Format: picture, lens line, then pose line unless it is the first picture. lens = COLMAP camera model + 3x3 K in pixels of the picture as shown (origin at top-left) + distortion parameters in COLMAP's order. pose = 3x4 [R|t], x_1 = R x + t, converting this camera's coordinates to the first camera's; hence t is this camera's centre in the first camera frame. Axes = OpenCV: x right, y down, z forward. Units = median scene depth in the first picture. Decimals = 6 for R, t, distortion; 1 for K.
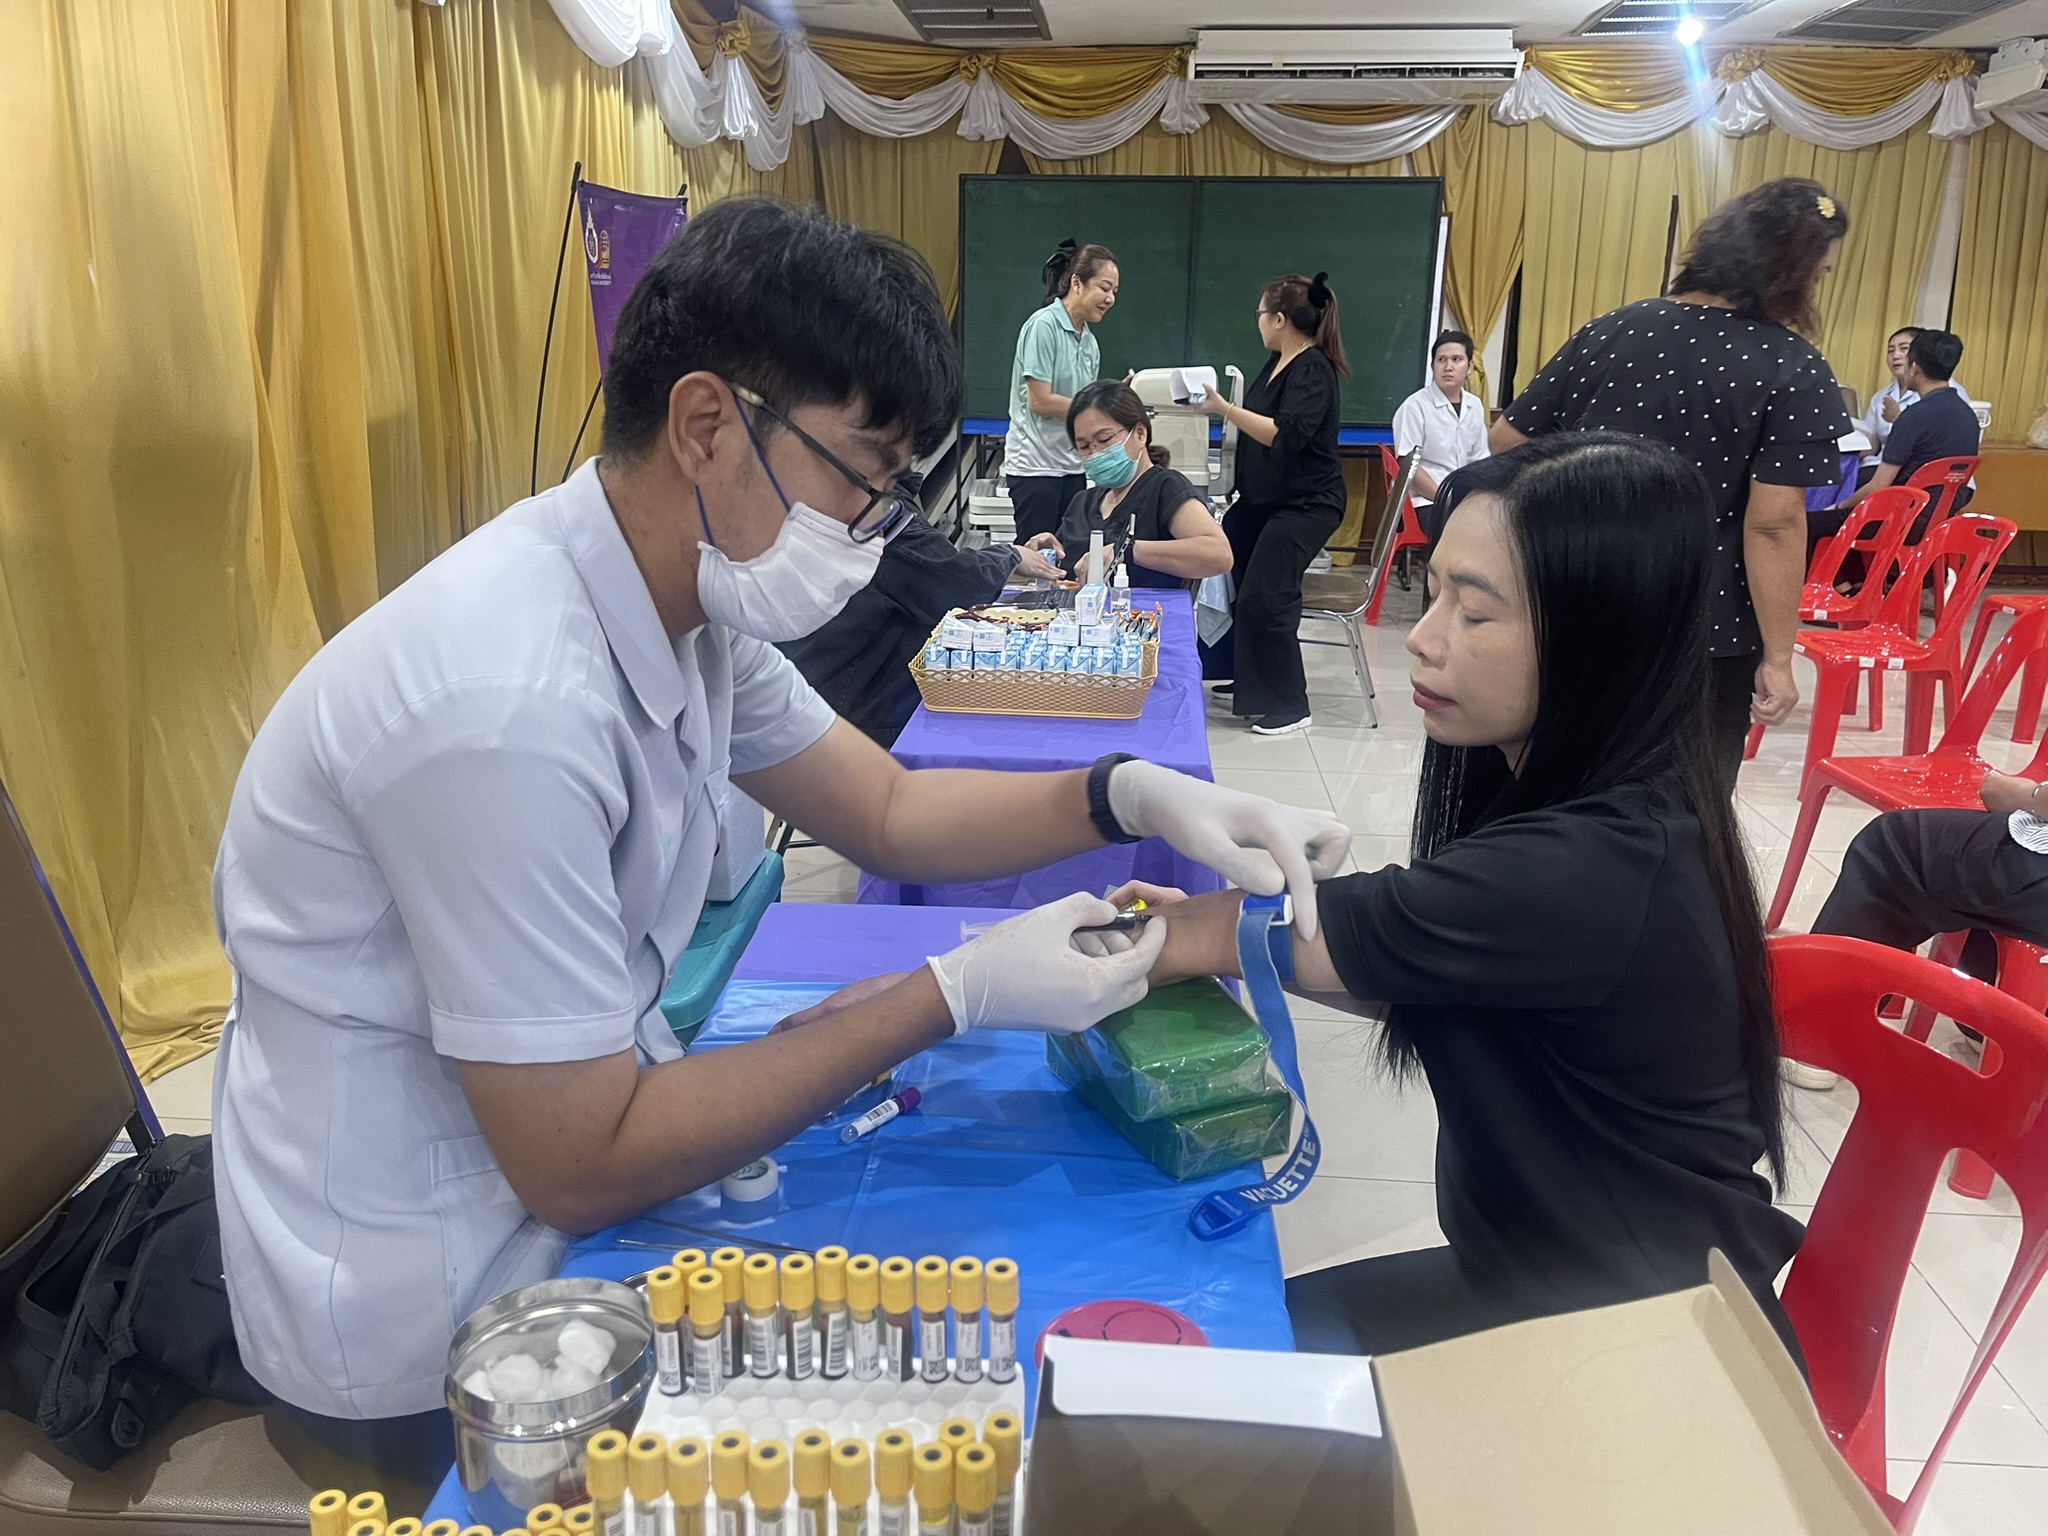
lens RADIAL K [[1585.9, 0, 1026.8], [0, 1585.9, 745.1], [0, 0, 1]] dist [0.074531, -0.103059]
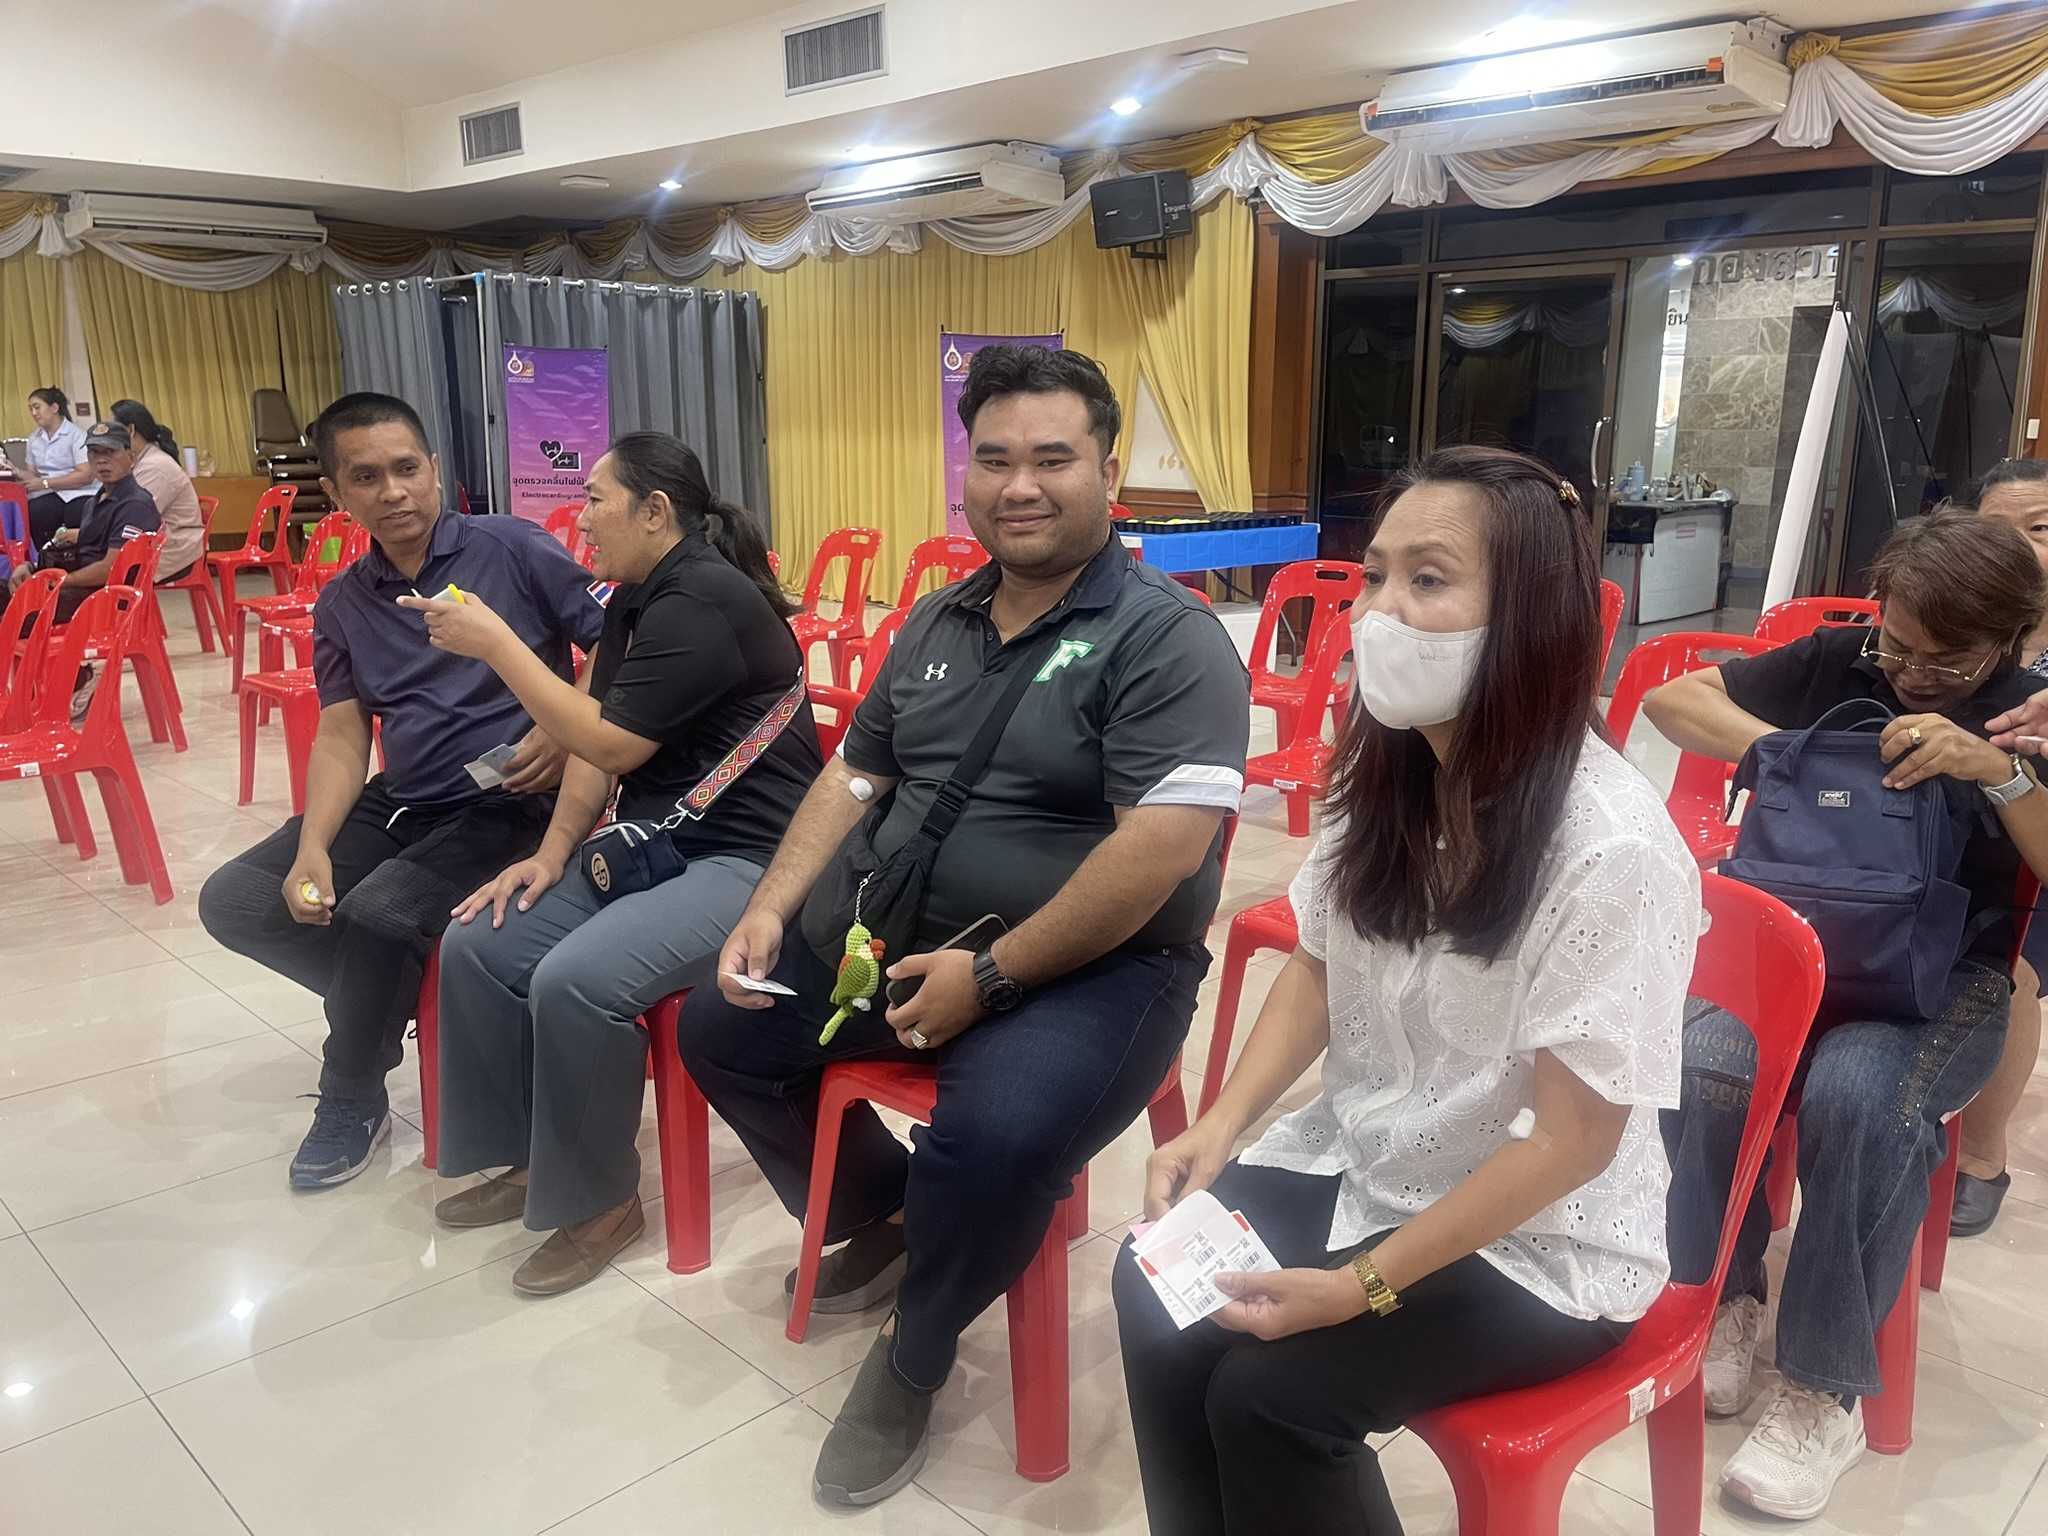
lens RADIAL K [[1585.9, 0, 1033.8], [0, 1585.9, 794.5], [0, 0, 1]] dist [0.074531, -0.103059]
pose [[0.664592, -0.184022, 0.724192, 0.051000], [0.200003, 0.977645, 0.064884, 0.150336], [-0.719942, 0.101719, 0.686540, -0.501417]]
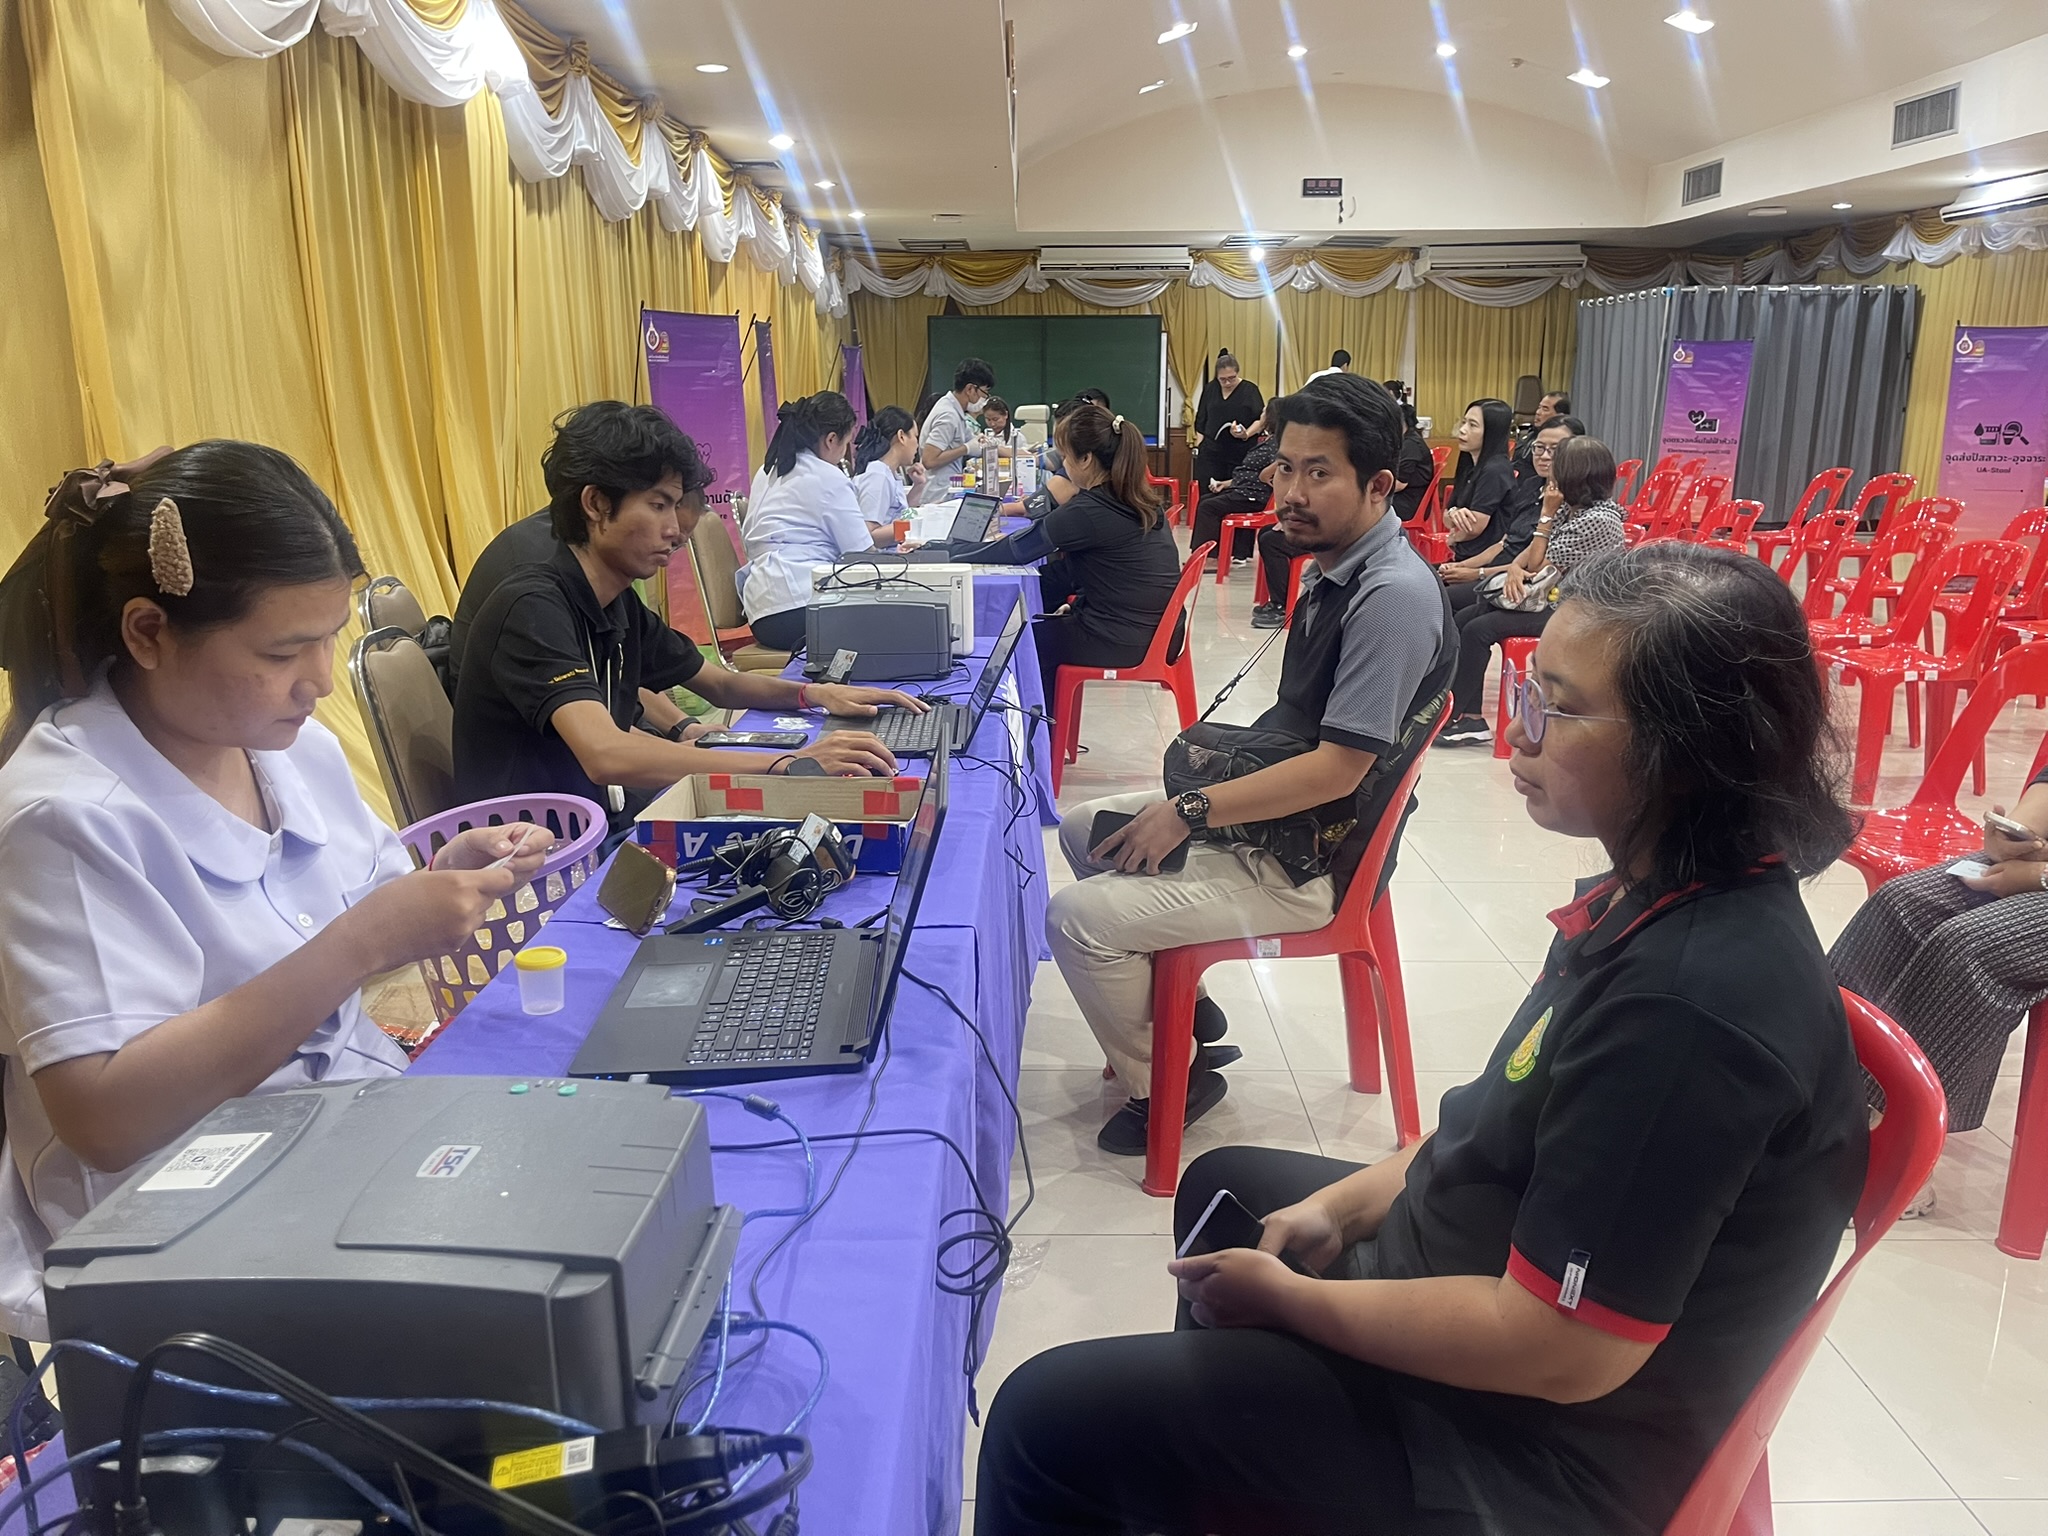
lens RADIAL K [[1585.9, 0, 1027.4], [0, 1585.9, 783.3], [0, 0, 1]] dist [0.074531, -0.103059]
pose [[0.997588, -0.035148, 0.059863, -0.057430], [0.036521, 0.999091, -0.021991, 0.283284], [-0.059036, 0.024124, 0.997964, -1.010887]]
